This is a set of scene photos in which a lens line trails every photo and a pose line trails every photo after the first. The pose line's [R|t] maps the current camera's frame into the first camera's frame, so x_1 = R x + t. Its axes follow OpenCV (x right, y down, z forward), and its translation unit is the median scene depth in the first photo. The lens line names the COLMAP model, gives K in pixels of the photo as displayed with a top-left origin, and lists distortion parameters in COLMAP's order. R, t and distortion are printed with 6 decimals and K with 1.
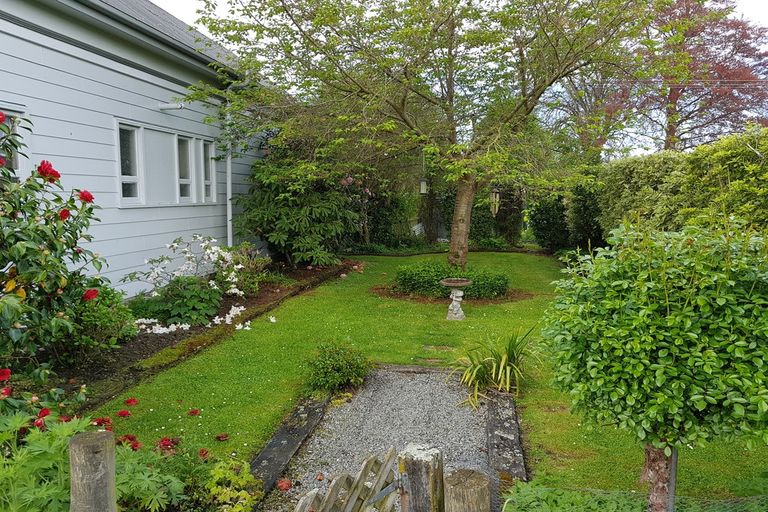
lens RADIAL K [[608.7, 0, 380.5], [0, 608.7, 249.9], [0, 0, 1]] dist [0.000335, -0.014331]
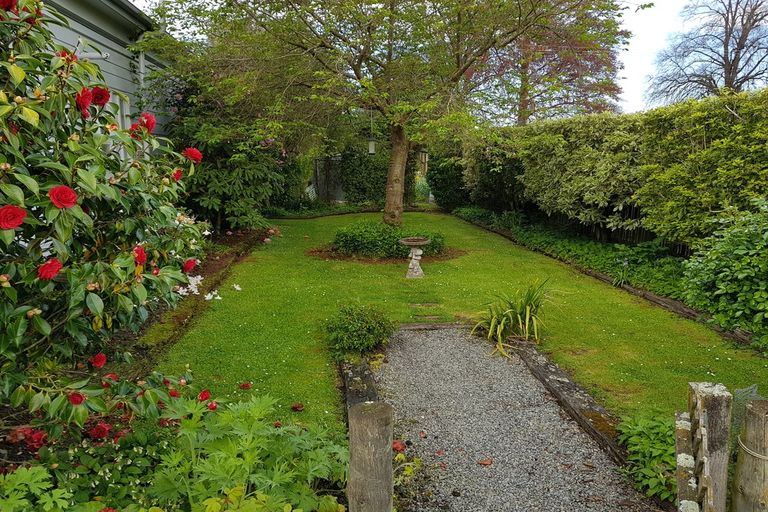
lens RADIAL K [[608.7, 0, 381.5], [0, 608.7, 258.3], [0, 0, 1]] dist [0.000335, -0.014331]
pose [[0.971914, -0.045301, 0.230936, -0.166936], [0.027799, 0.996528, 0.078485, 0.000269], [-0.233690, -0.069861, 0.969798, 0.024795]]
